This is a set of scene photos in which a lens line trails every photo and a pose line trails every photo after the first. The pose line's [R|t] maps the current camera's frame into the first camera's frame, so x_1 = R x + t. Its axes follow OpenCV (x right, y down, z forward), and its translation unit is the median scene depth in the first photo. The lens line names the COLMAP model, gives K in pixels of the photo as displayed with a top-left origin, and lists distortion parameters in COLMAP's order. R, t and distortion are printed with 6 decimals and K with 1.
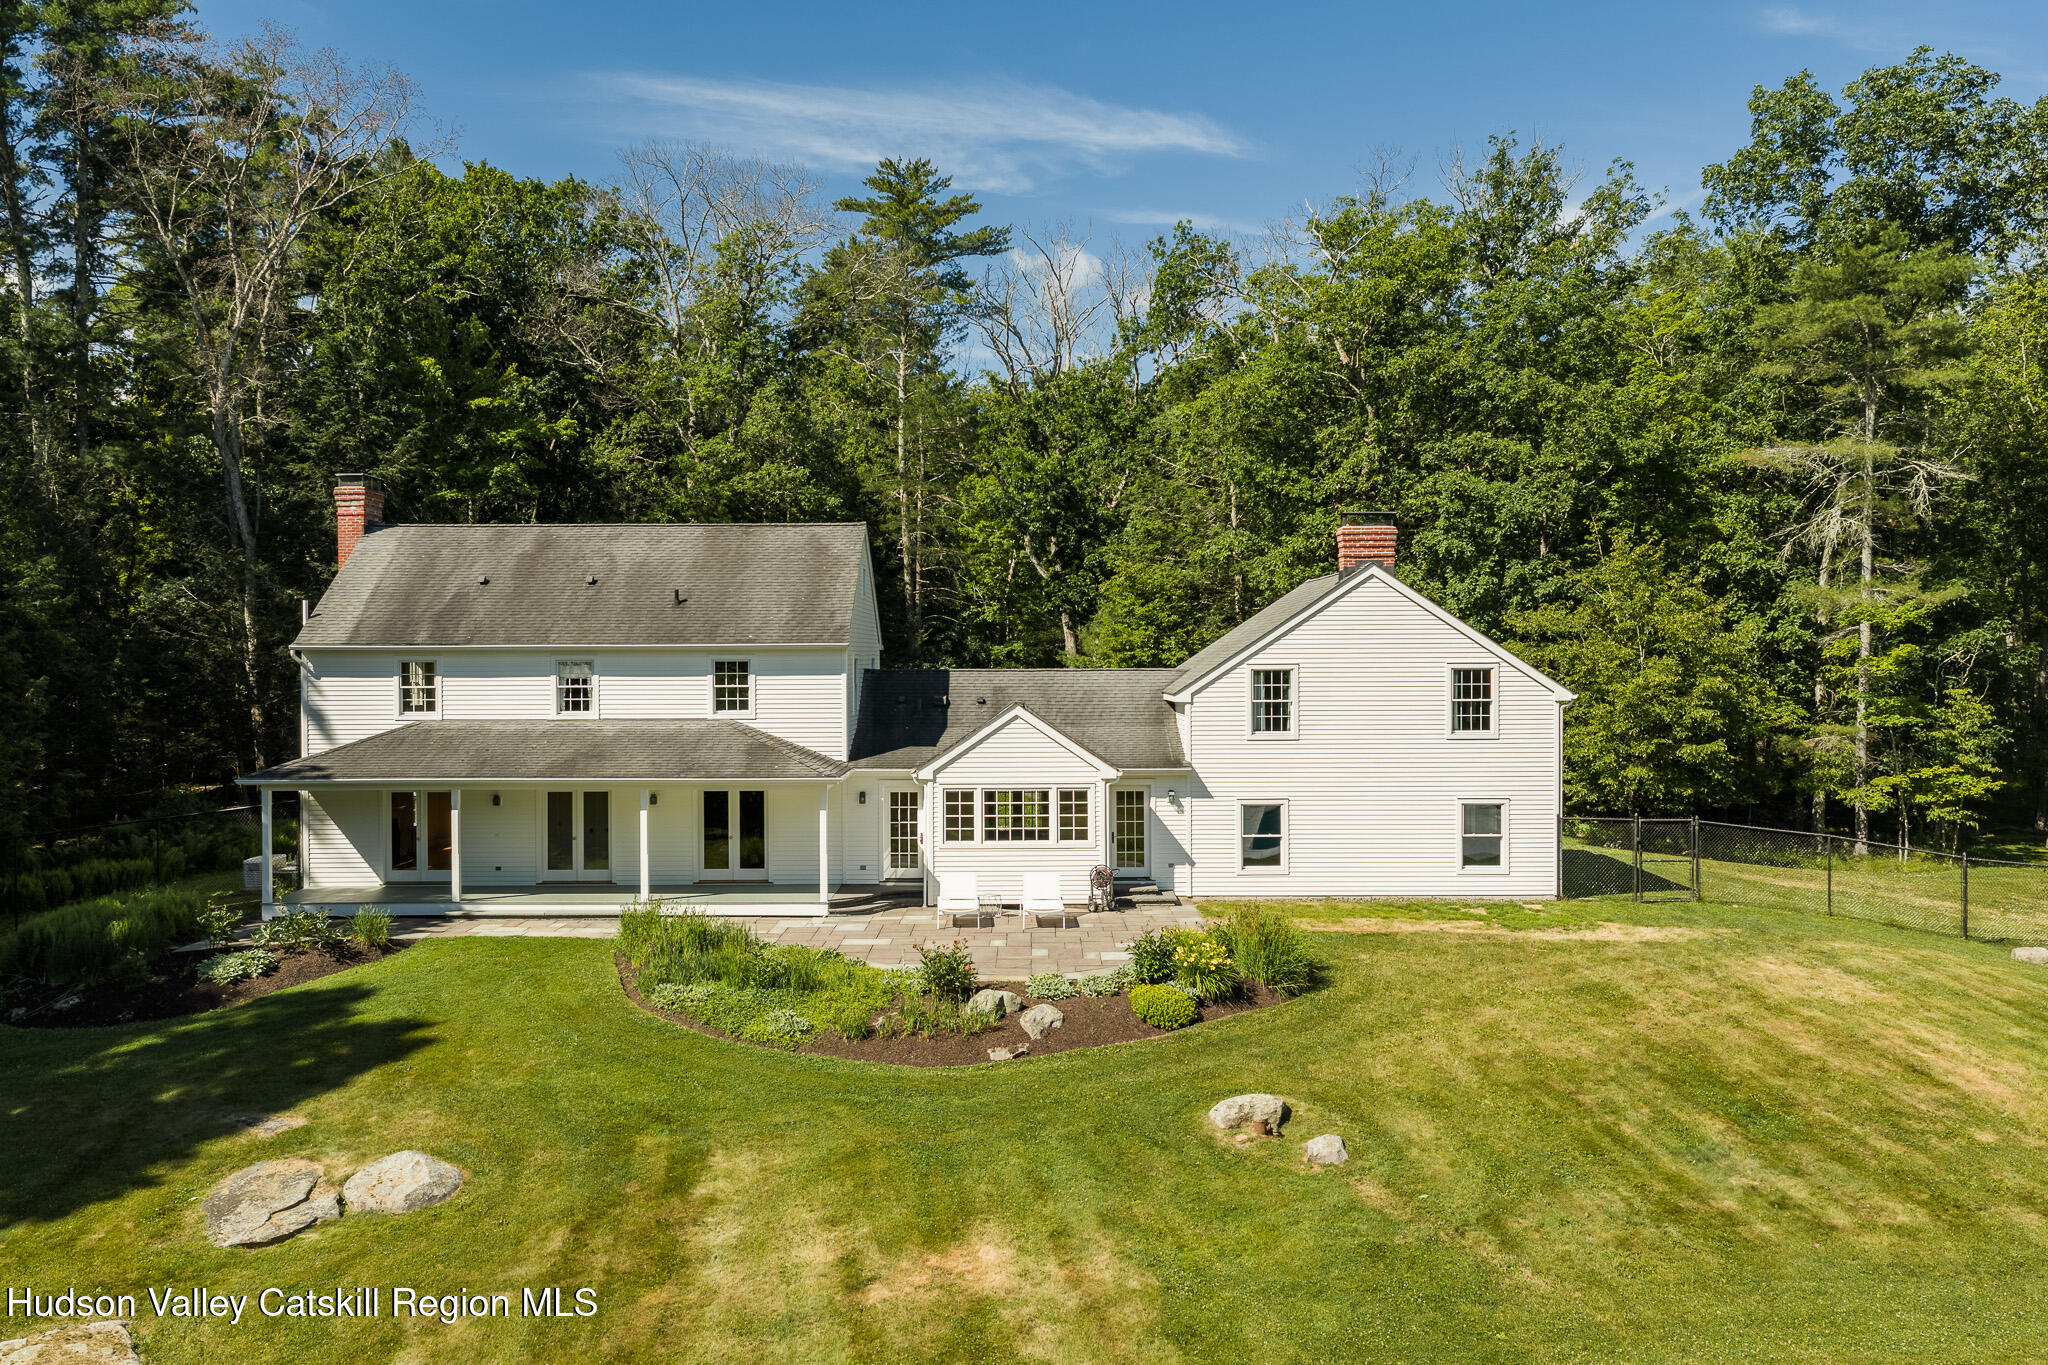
lens RADIAL K [[1671.7, 0, 1024.1], [0, 1671.7, 768.6], [0, 0, 1]] dist [0.016891, 0.004139]
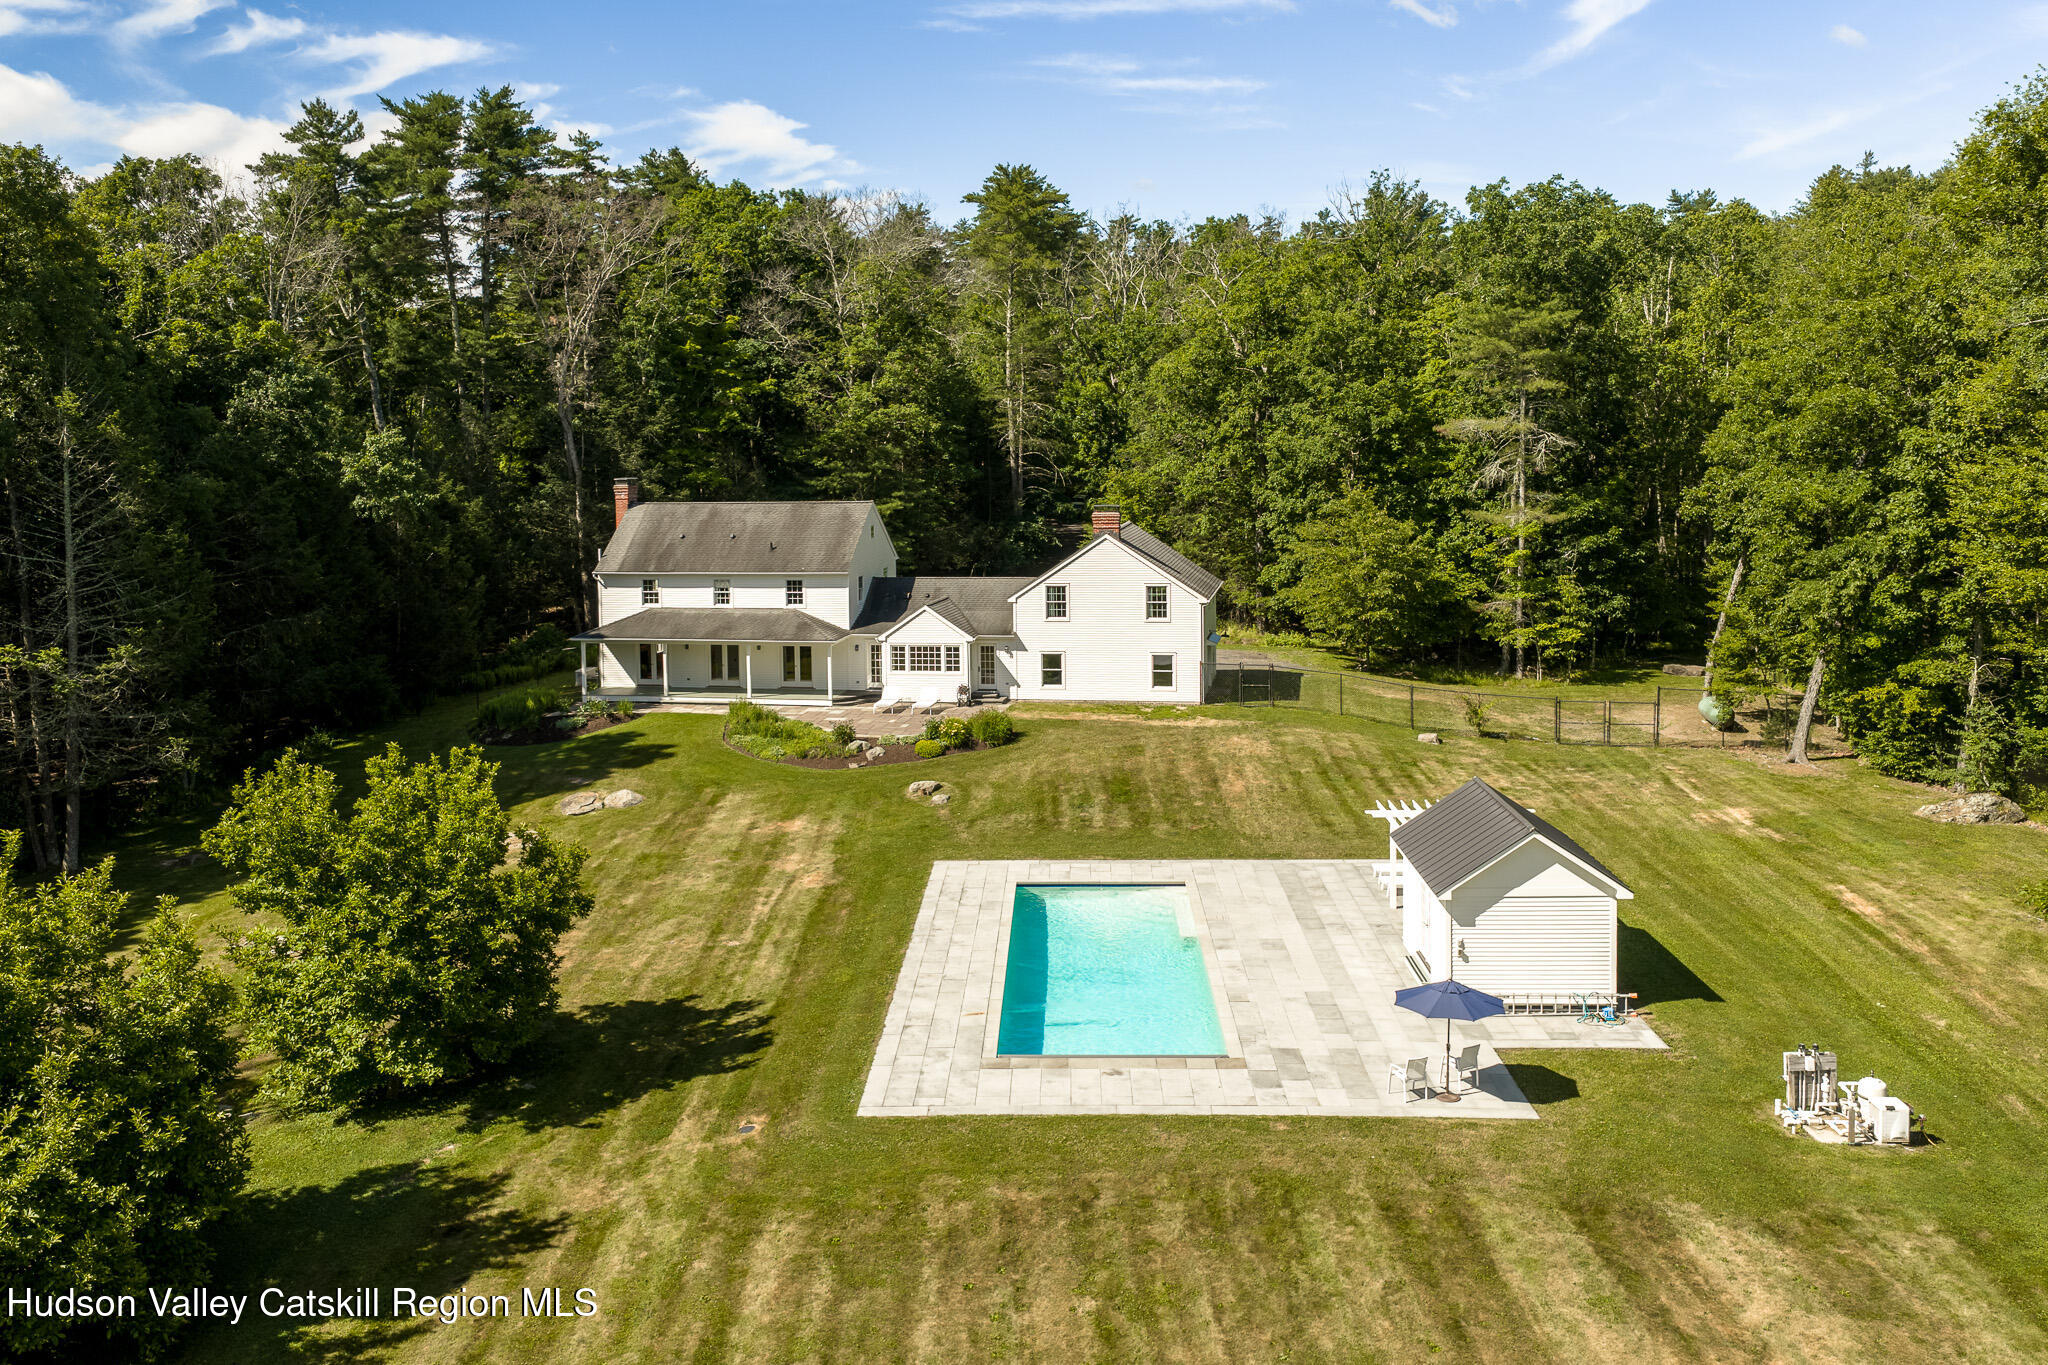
lens RADIAL K [[1688.6, 0, 1024.0], [0, 1688.6, 682.5], [0, 0, 1]] dist [0.009572, 0.001493]
pose [[0.982925, 0.018236, -0.183100, 0.482116], [-0.002035, 0.996094, 0.088280, -0.122636], [0.183995, -0.086400, 0.979123, -0.982733]]
